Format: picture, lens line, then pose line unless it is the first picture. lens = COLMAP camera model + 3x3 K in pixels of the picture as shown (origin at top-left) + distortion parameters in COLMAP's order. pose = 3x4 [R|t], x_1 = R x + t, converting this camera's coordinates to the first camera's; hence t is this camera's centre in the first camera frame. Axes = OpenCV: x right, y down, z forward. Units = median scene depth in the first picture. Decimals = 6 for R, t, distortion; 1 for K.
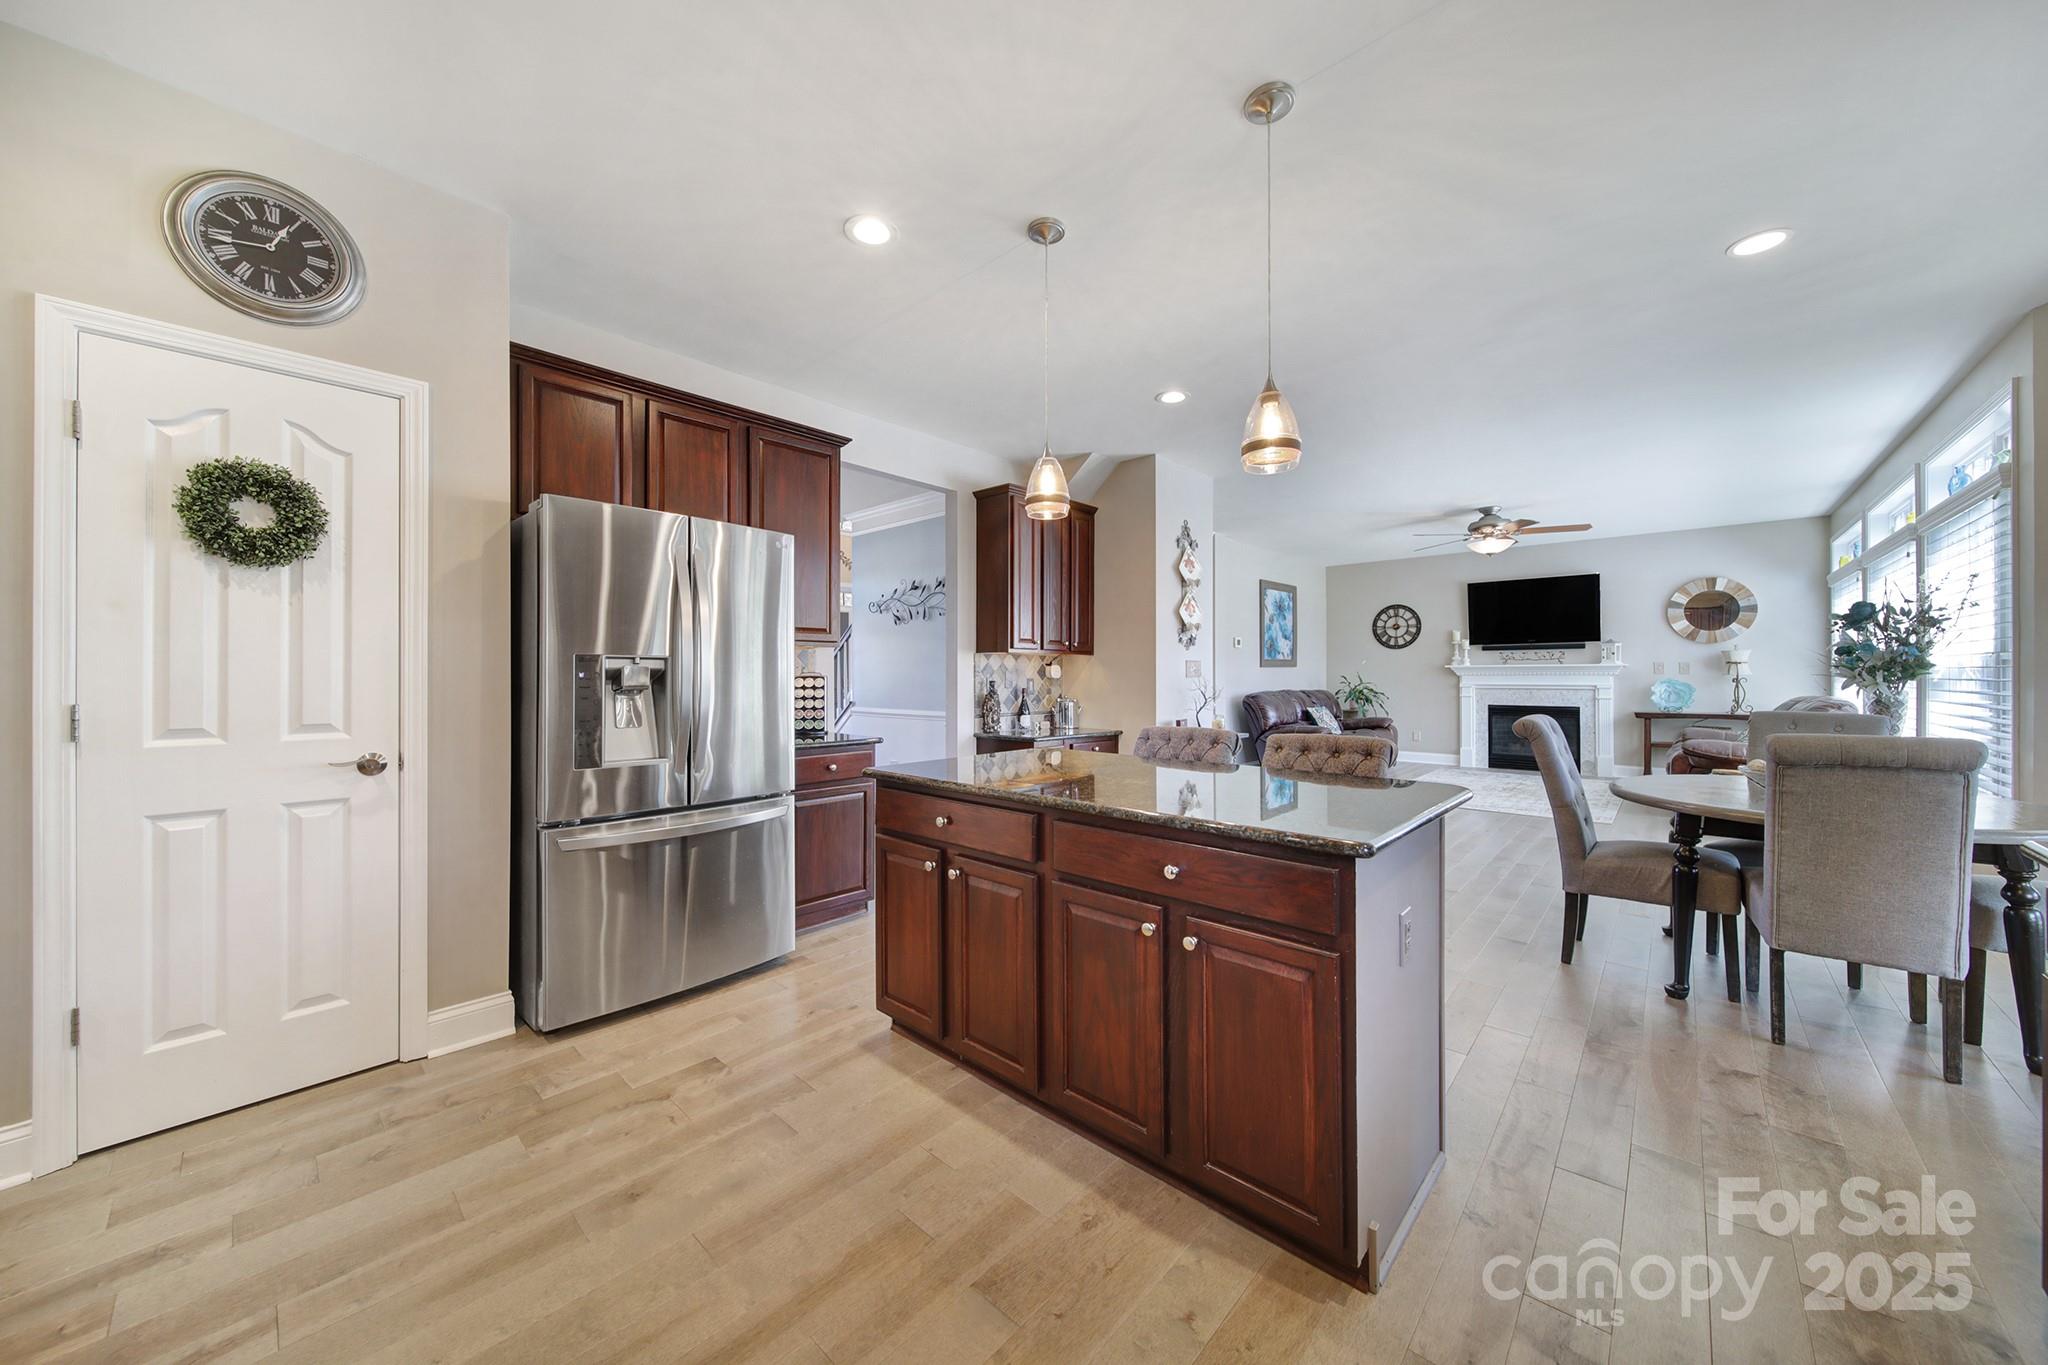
lens RADIAL K [[723.3, 0, 1033.7], [0, 723.3, 673.4], [0, 0, 1]] dist [-0.001062, -0.001121]
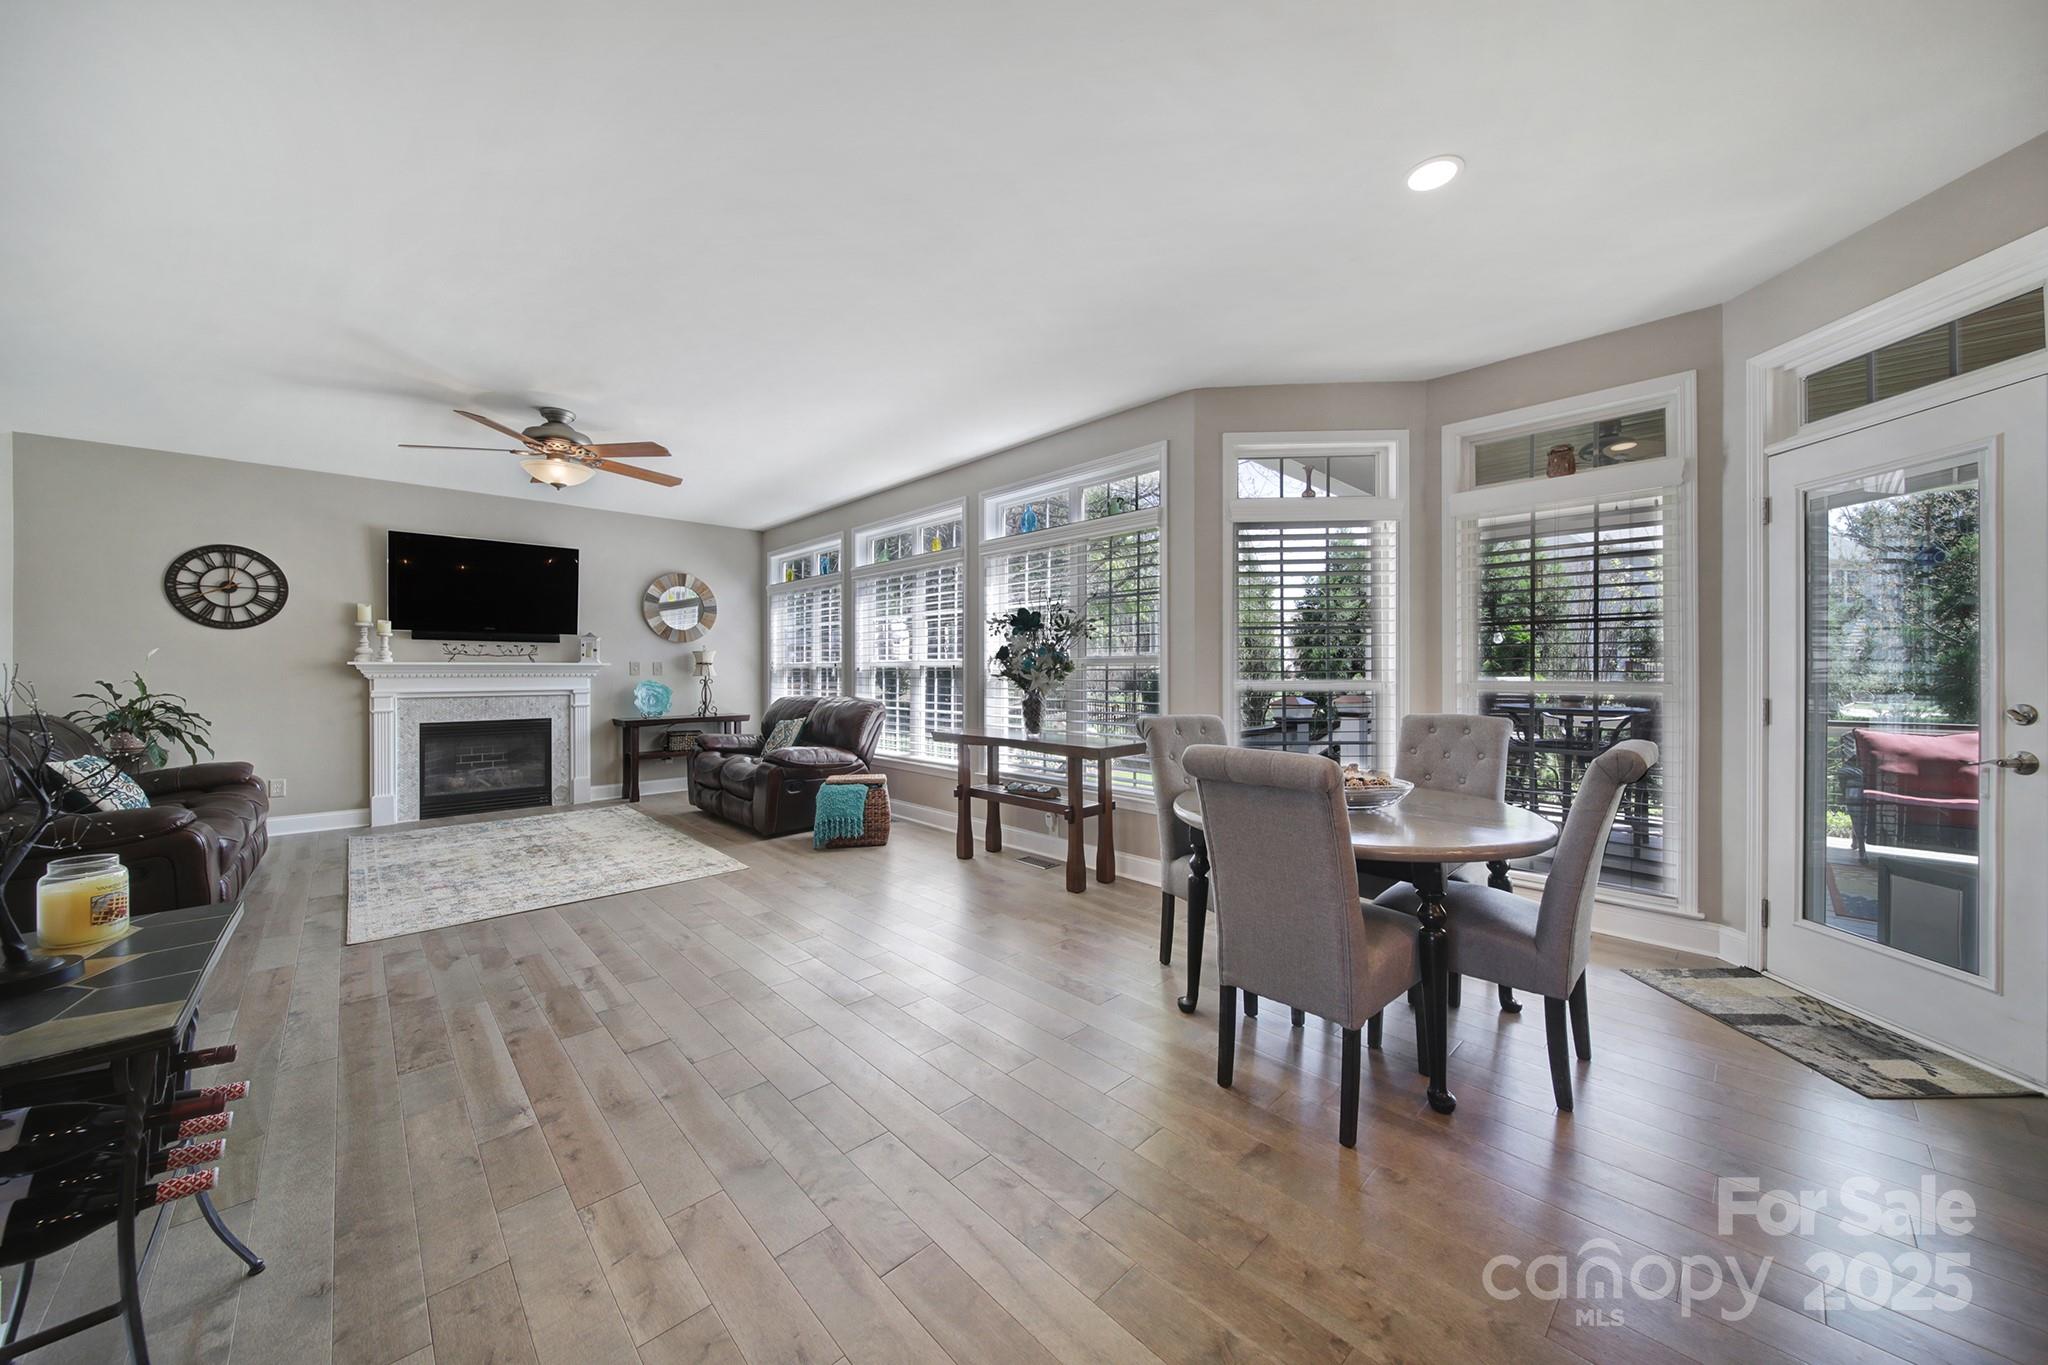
lens RADIAL K [[723.3, 0, 1024.2], [0, 723.3, 679.3], [0, 0, 1]] dist [-0.001062, -0.001121]
pose [[0.084464, -0.005936, 0.996409, 0.025324], [0.001720, 0.999982, 0.005812, 0.001212], [-0.996425, 0.001223, 0.084473, 0.398057]]
